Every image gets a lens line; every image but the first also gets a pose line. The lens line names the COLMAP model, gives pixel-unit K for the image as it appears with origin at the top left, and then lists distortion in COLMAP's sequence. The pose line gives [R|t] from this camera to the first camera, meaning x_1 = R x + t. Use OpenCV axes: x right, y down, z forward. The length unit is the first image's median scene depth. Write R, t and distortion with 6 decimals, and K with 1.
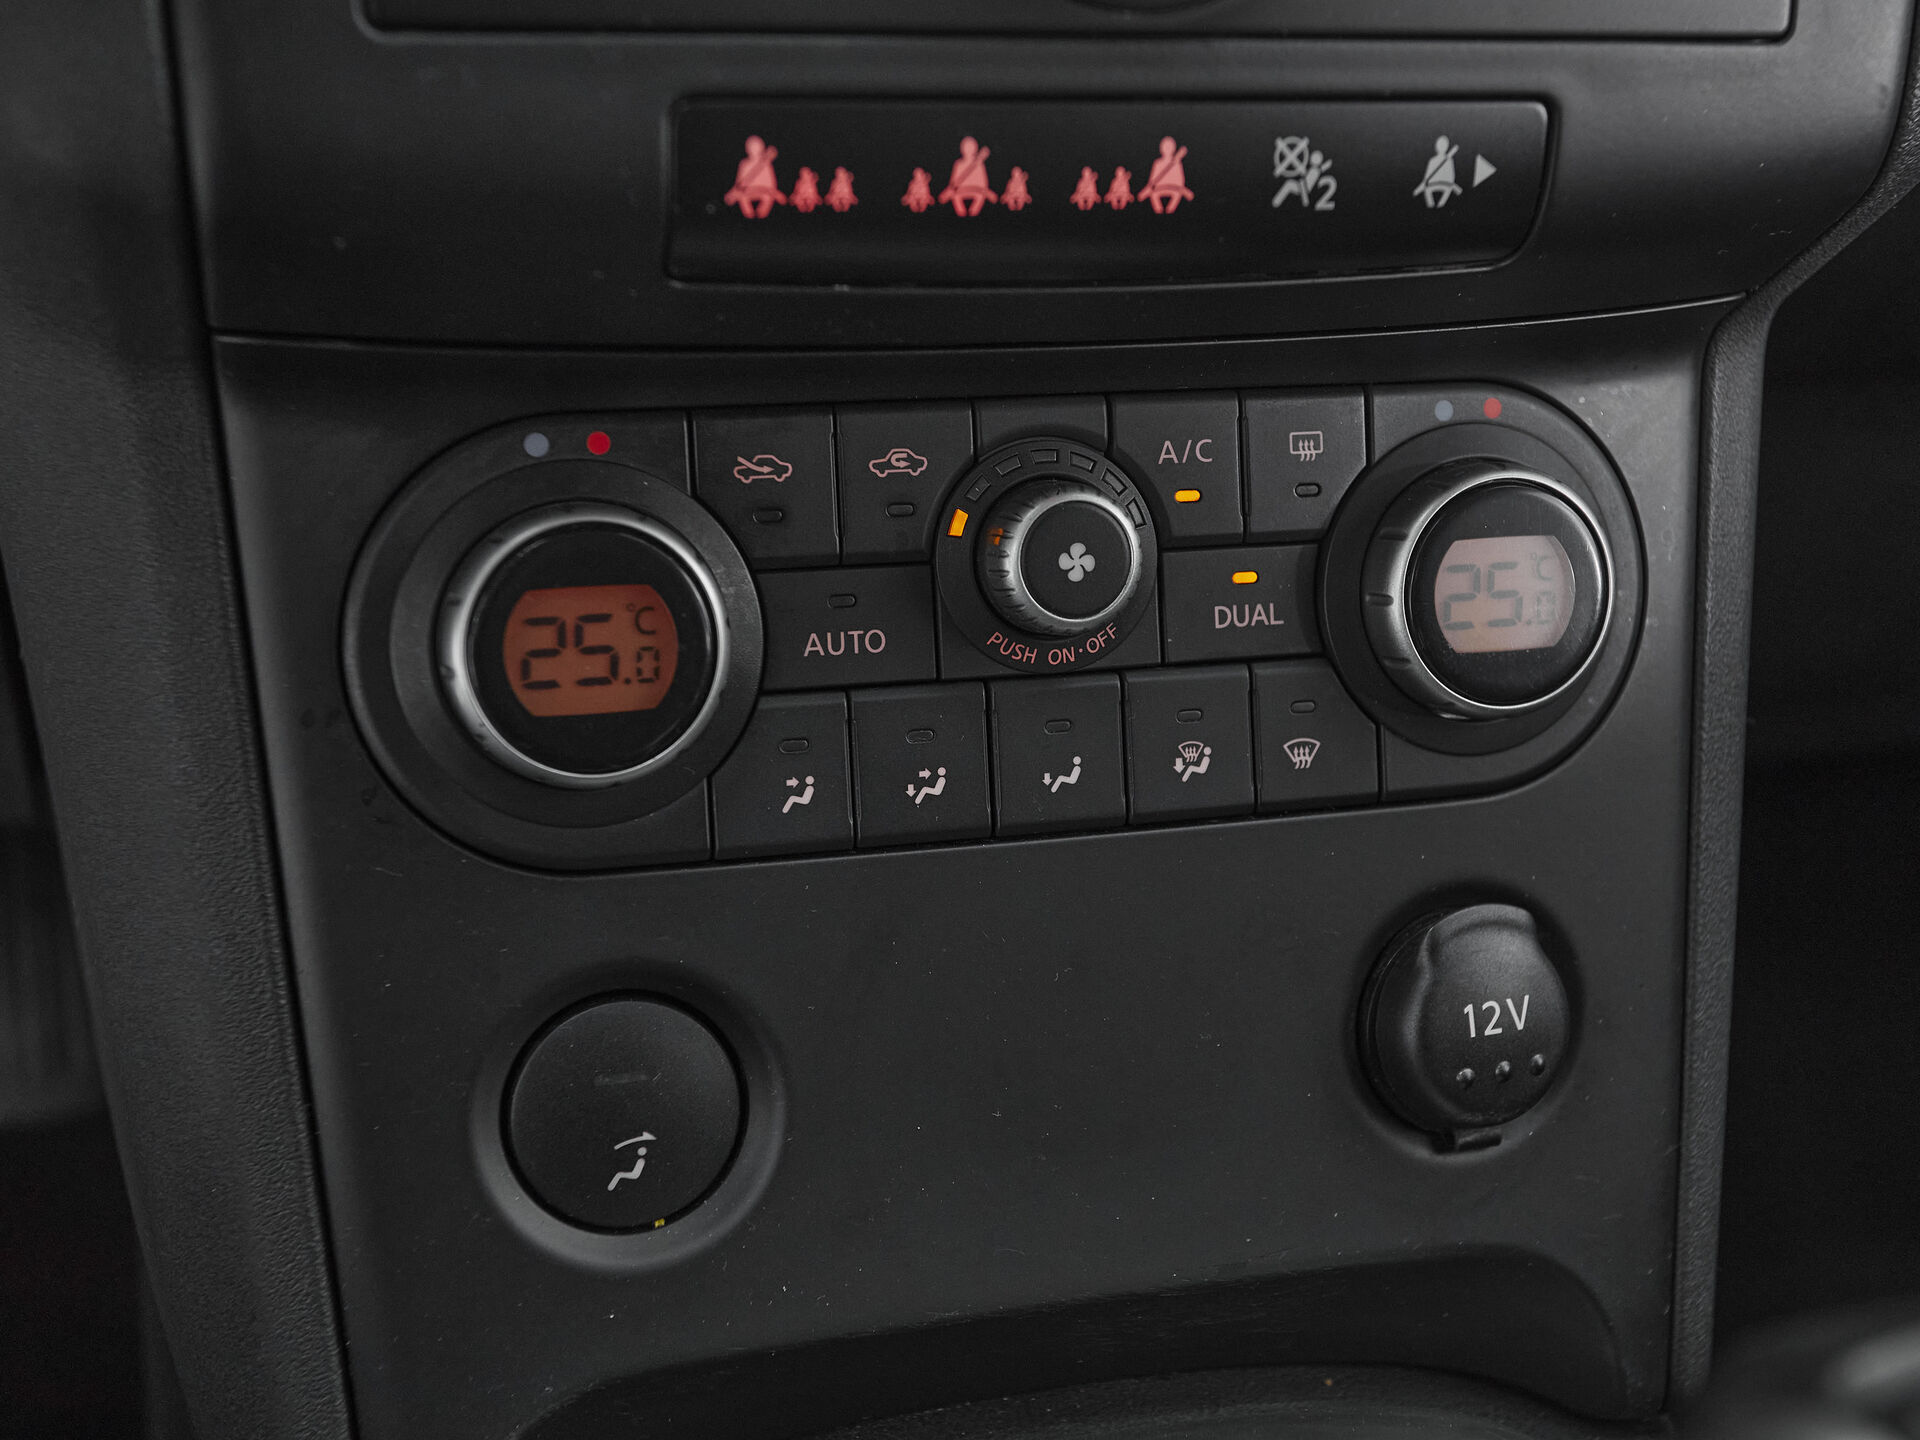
lens RADIAL K [[2613.4, 0, 1015.9], [0, 2613.4, 690.4], [0, 0, 1]] dist [0.022310, 0.000000]
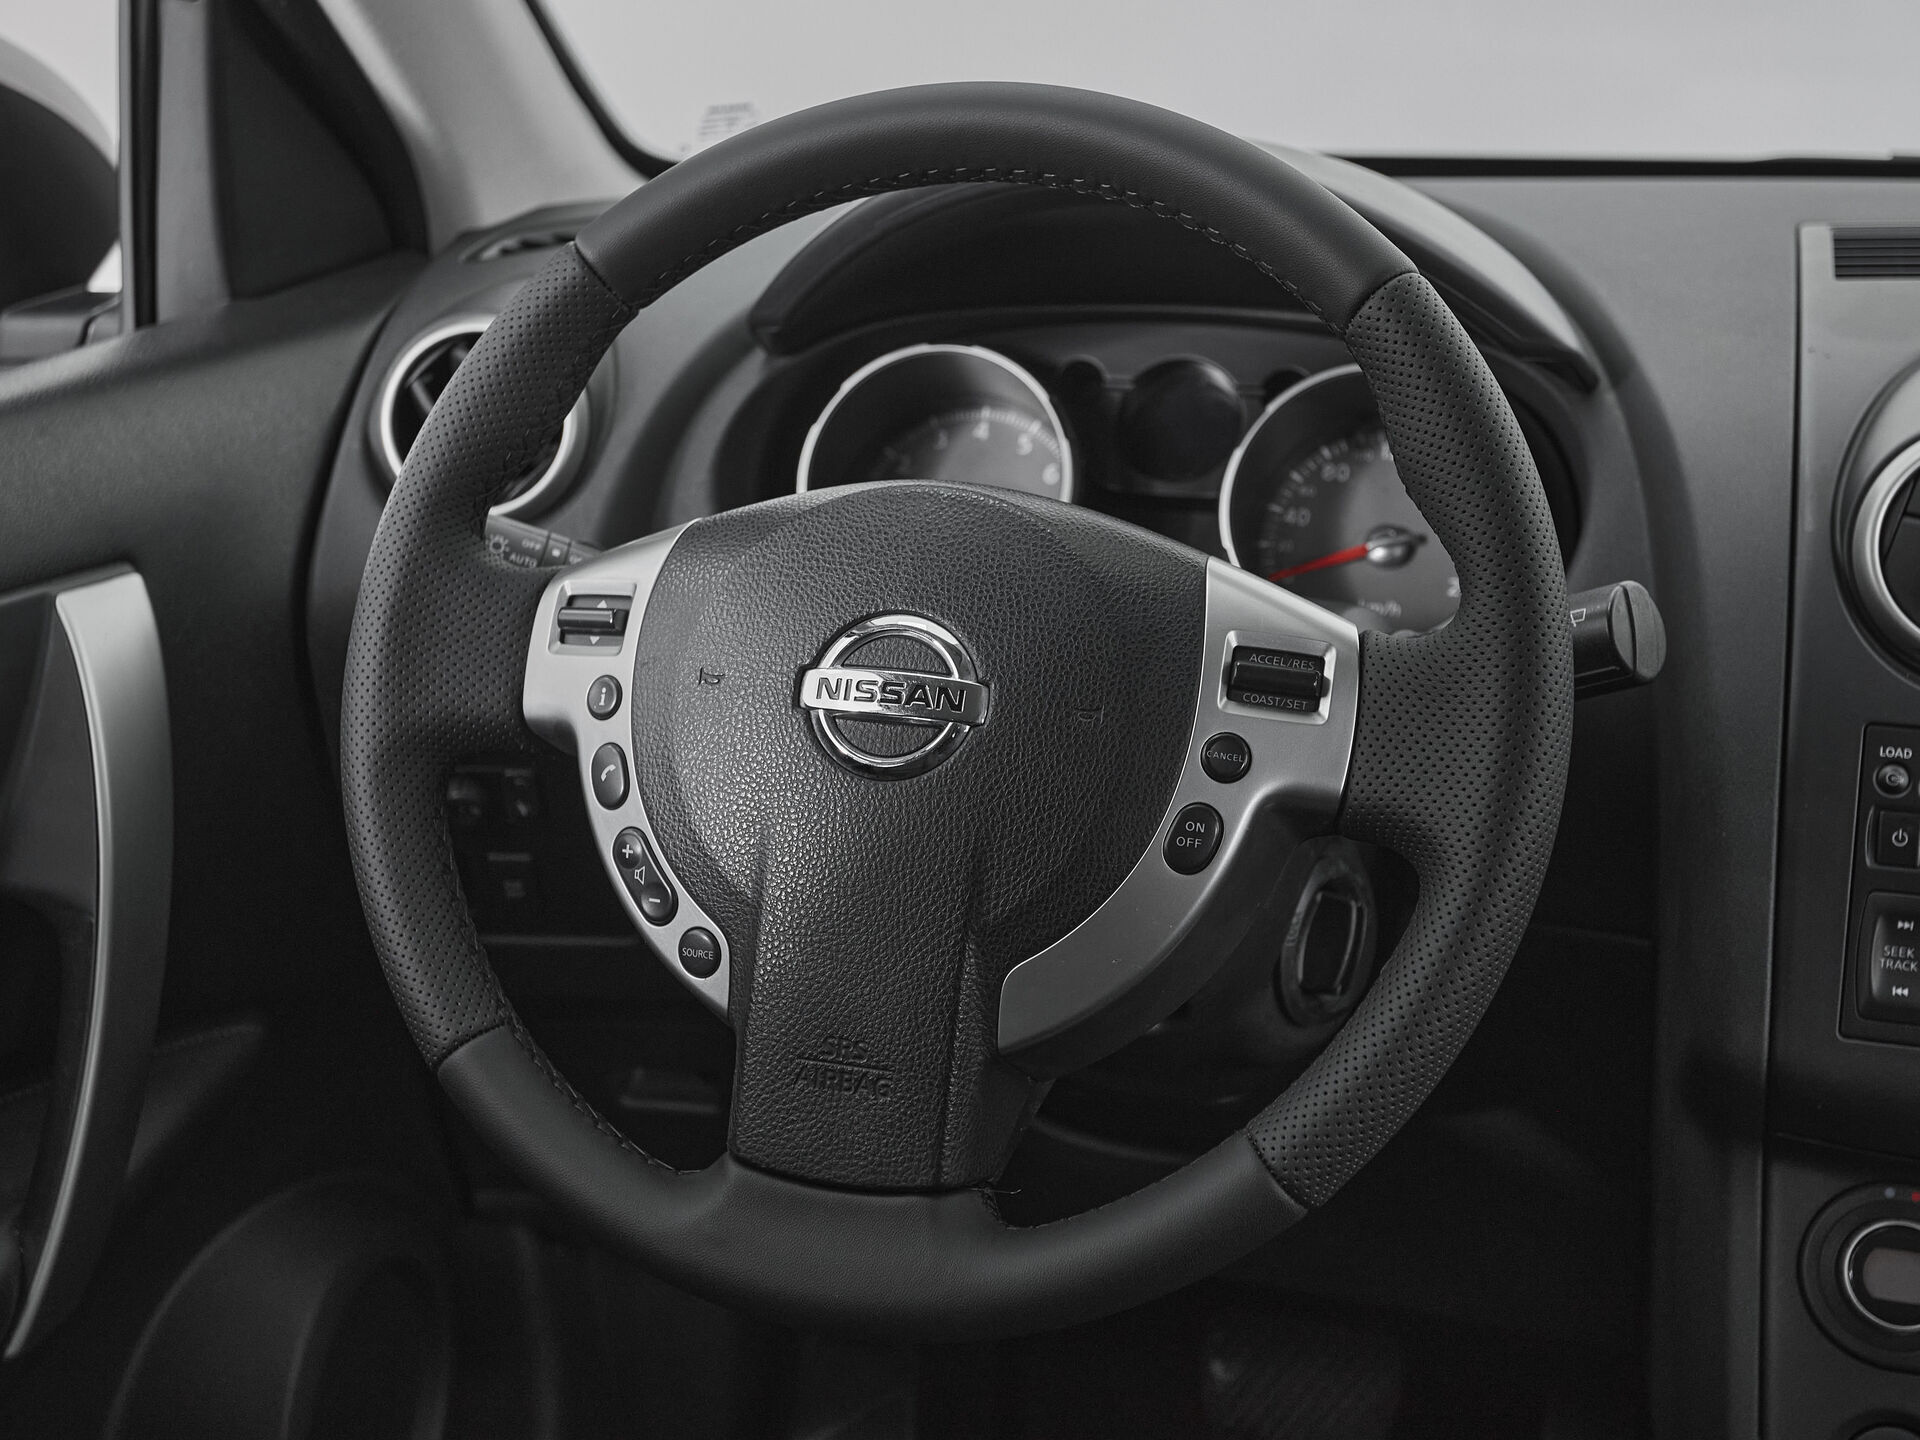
lens RADIAL K [[2613.4, 0, 918.4], [0, 2613.4, 709.7], [0, 0, 1]] dist [0.022310, 0.000000]
pose [[0.818498, 0.065075, -0.570812, 0.464375], [-0.221515, 0.952486, -0.209048, 0.199330], [0.530086, 0.297549, 0.794023, -1.649054]]
